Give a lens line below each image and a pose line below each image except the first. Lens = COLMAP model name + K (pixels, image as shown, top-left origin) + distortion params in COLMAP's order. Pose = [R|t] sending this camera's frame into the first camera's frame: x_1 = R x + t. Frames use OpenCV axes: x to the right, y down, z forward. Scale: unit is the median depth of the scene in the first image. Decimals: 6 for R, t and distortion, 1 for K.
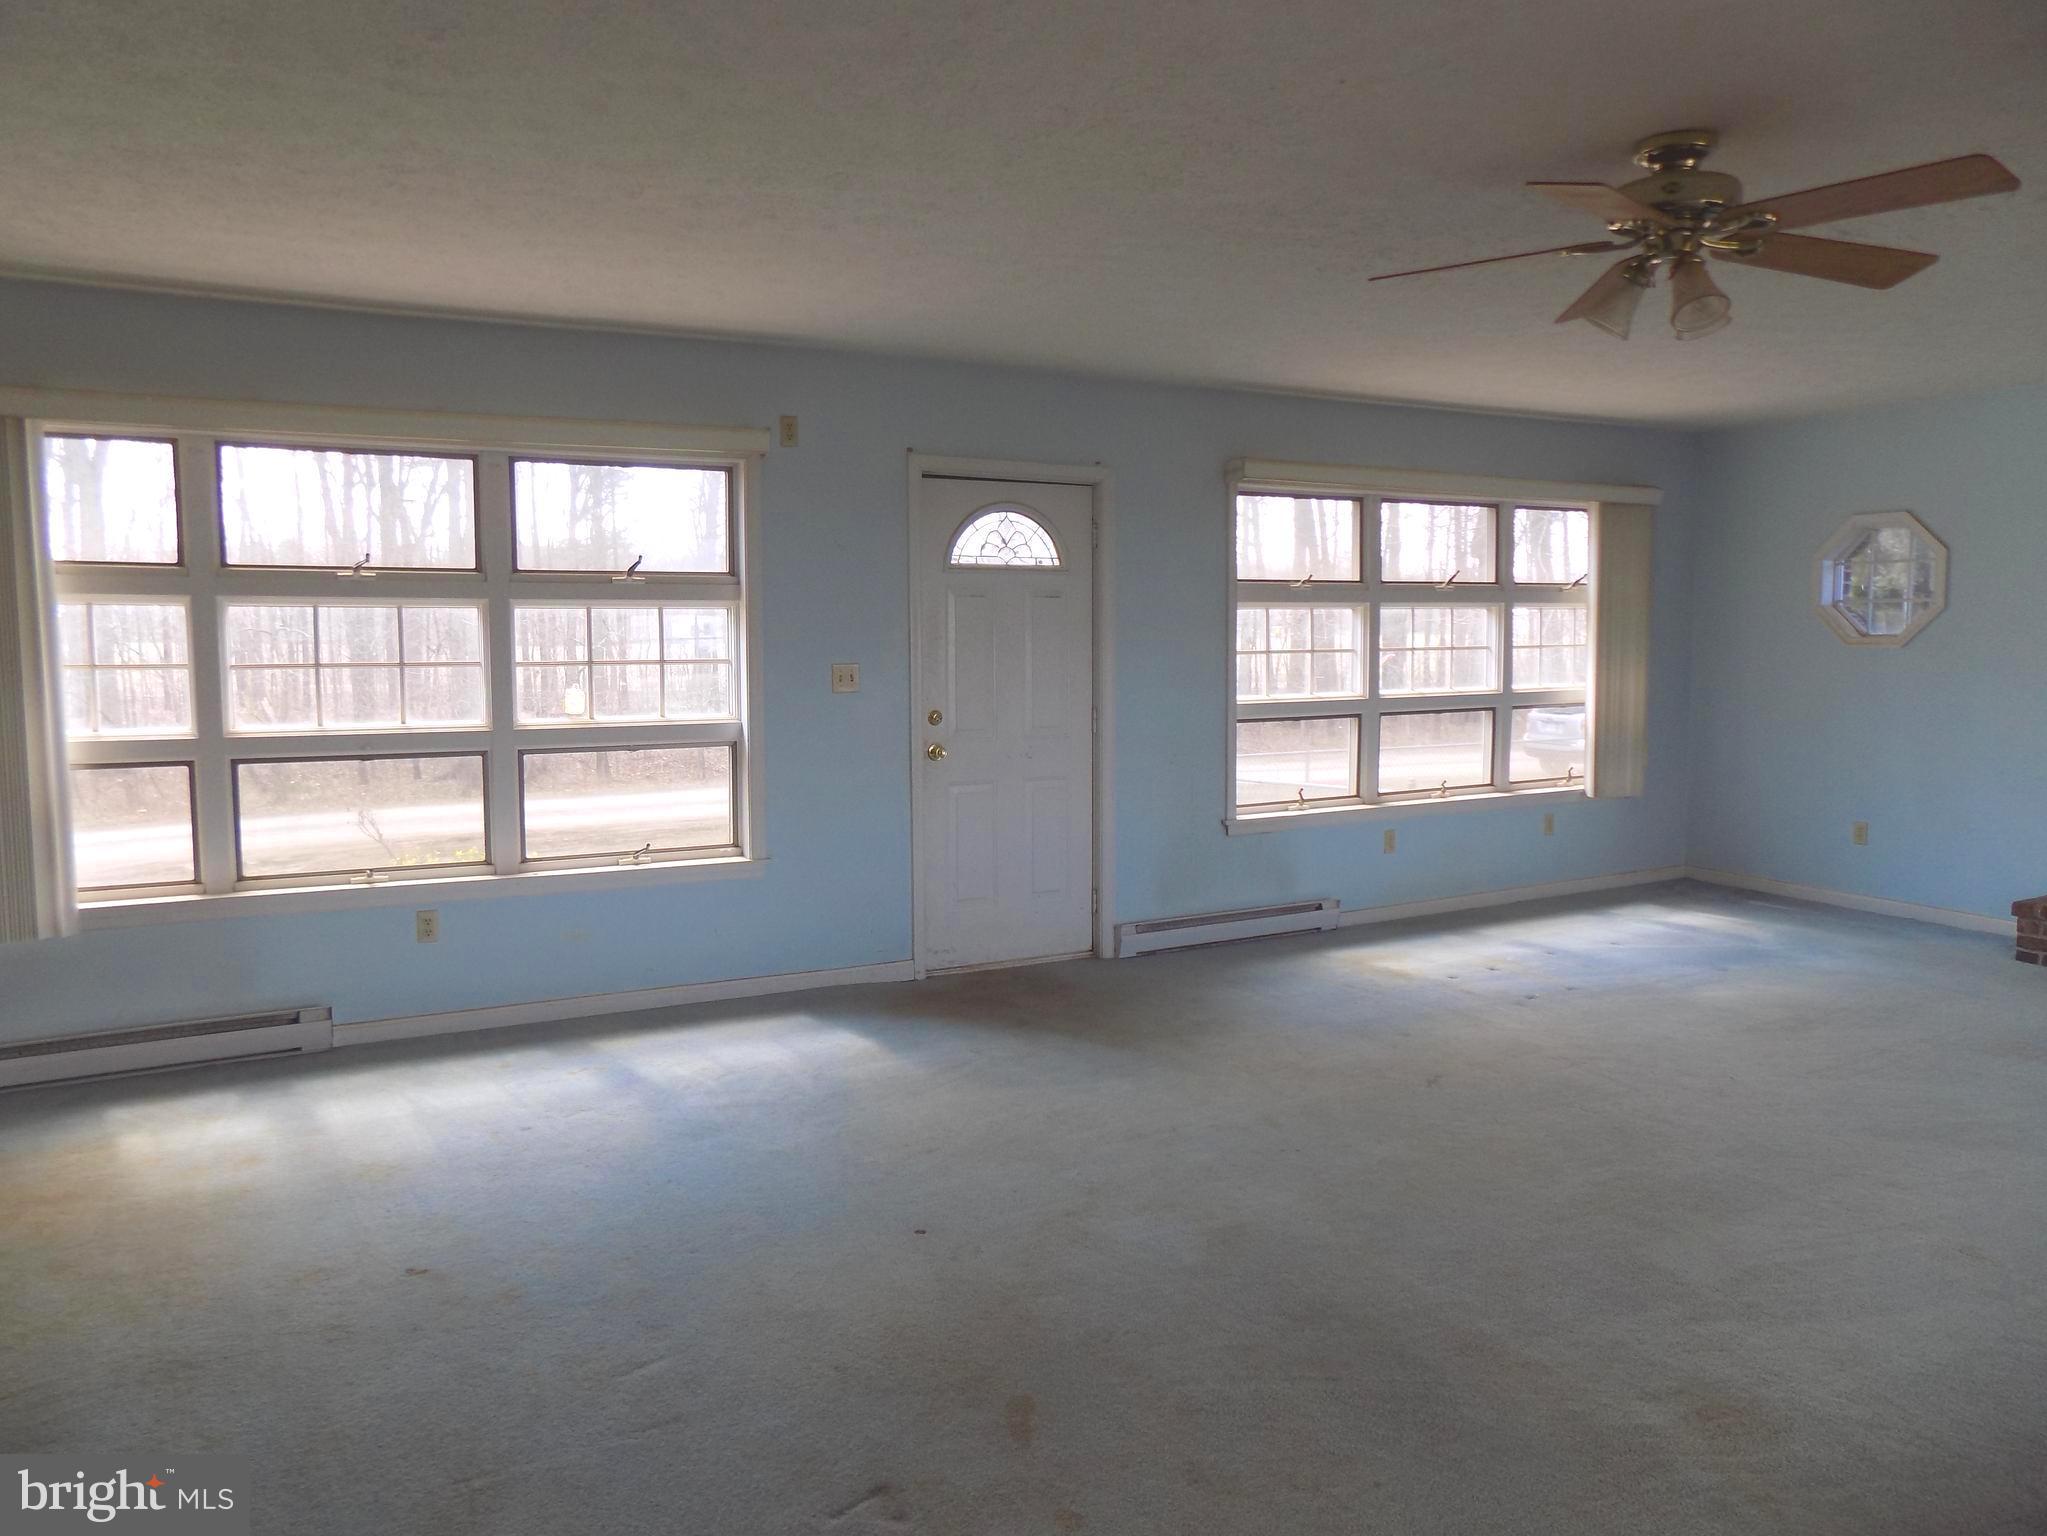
lens RADIAL K [[1395.7, 0, 1034.0], [0, 1395.7, 749.3], [0, 0, 1]] dist [-0.082225, 0.092704]
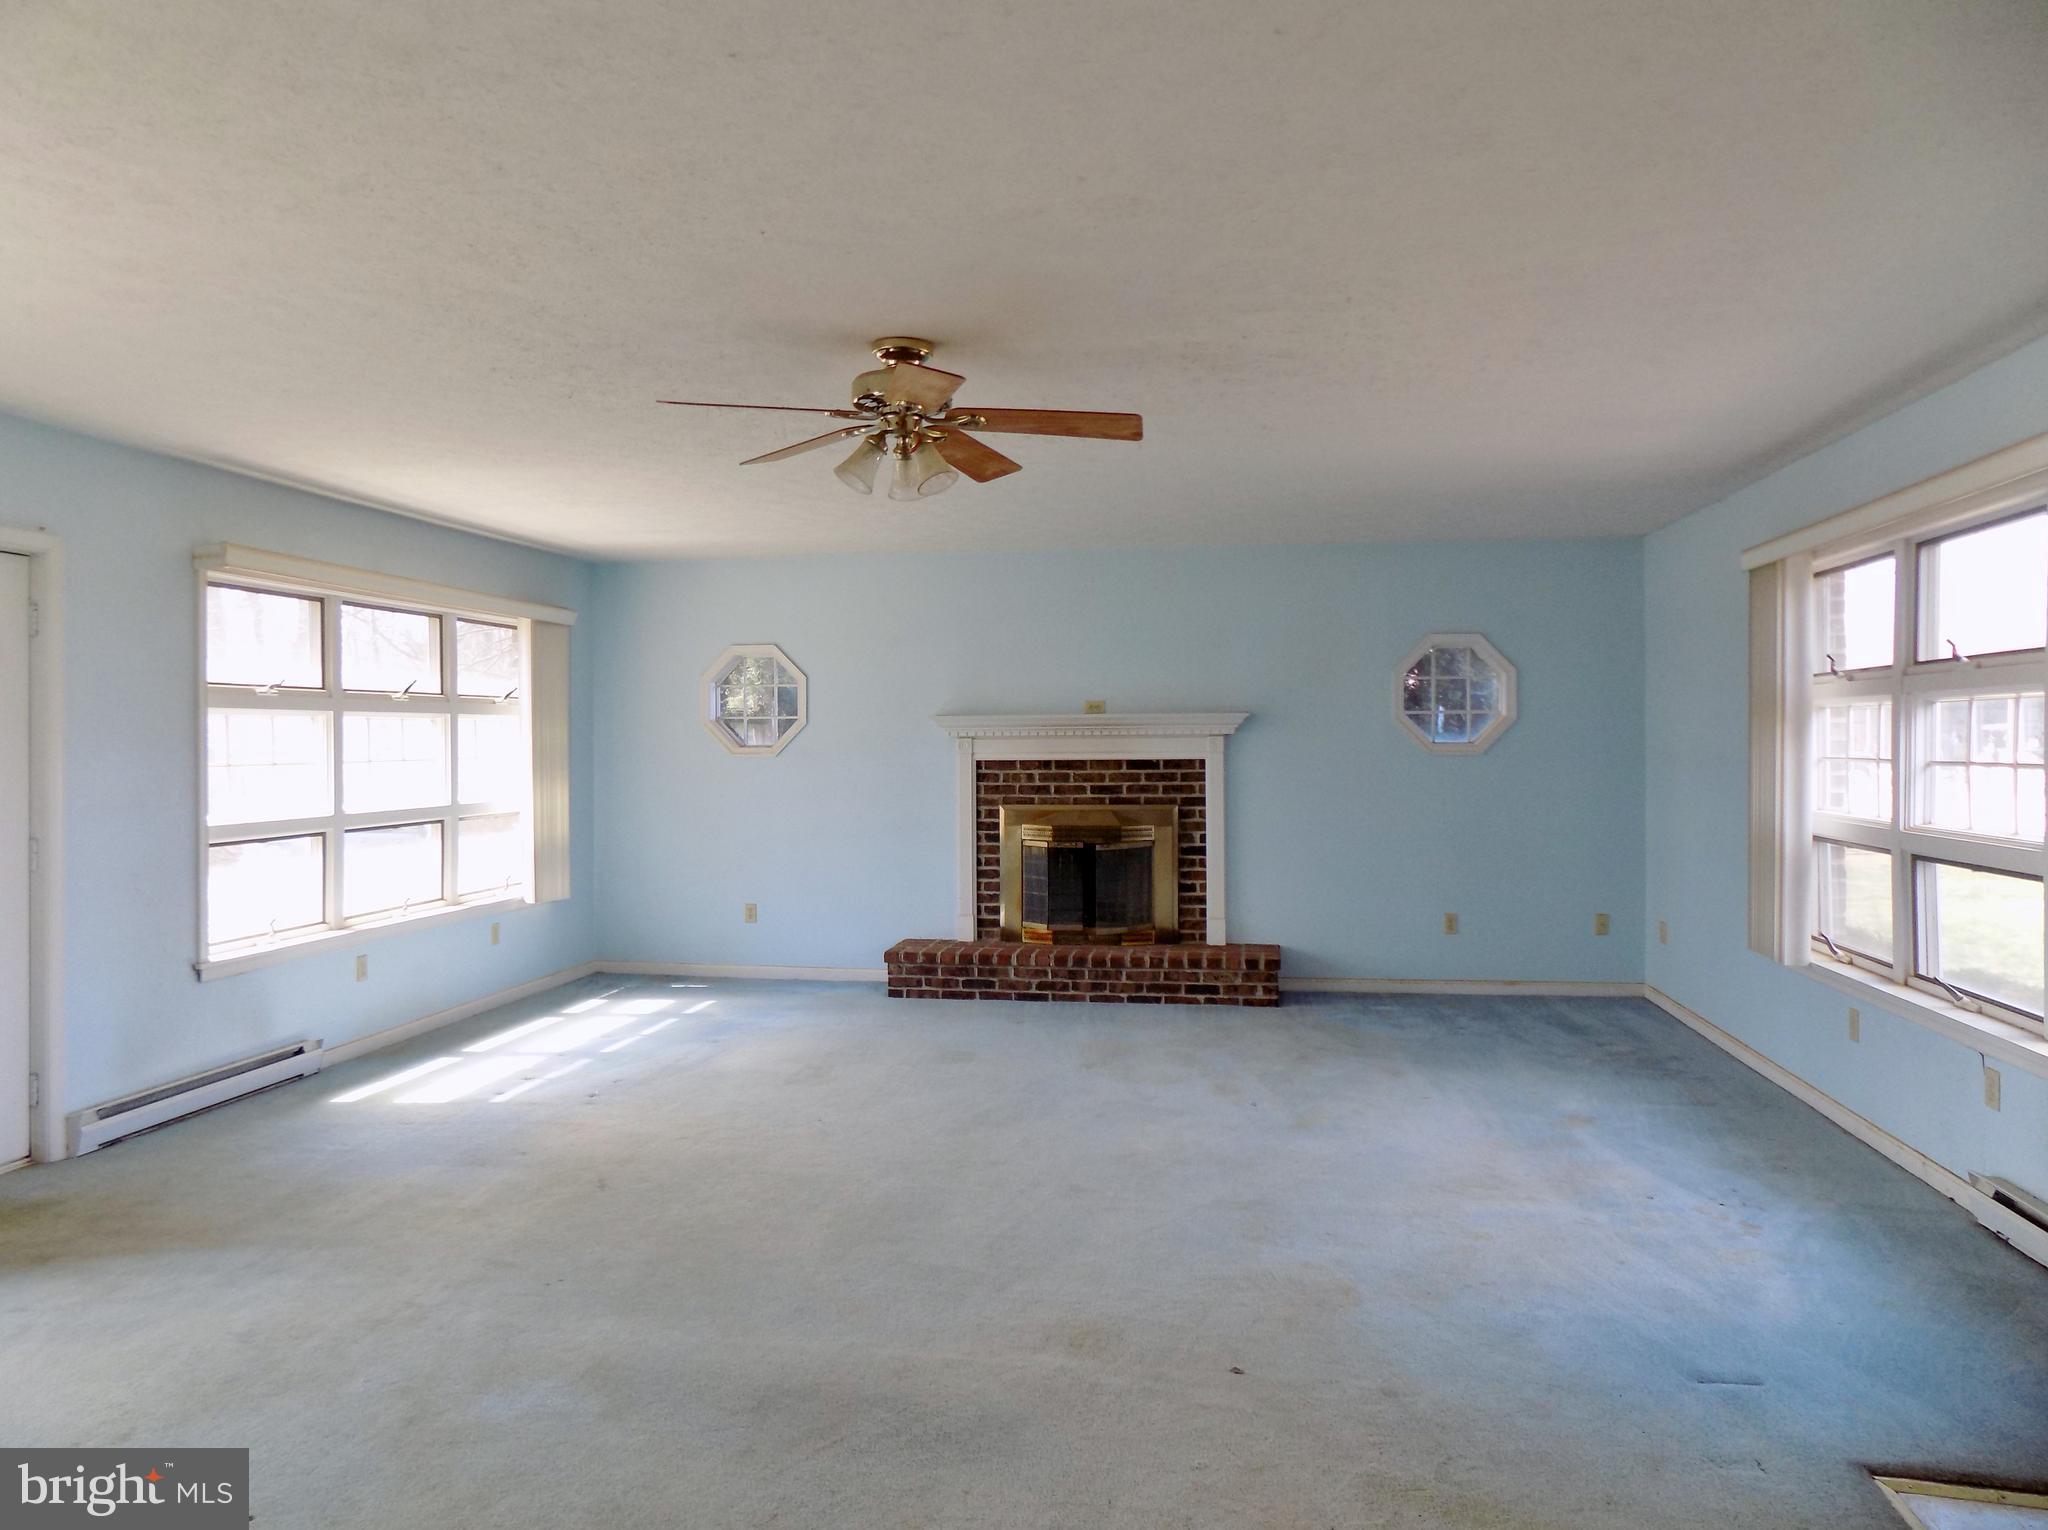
lens RADIAL K [[1396.4, 0, 1034.5], [0, 1396.4, 746.3], [0, 0, 1]] dist [-0.082225, 0.092704]
pose [[0.593191, 0.001541, 0.805061, -0.229944], [0.067383, 0.996394, -0.051557, -0.003802], [-0.802237, 0.084831, 0.590948, 0.088087]]
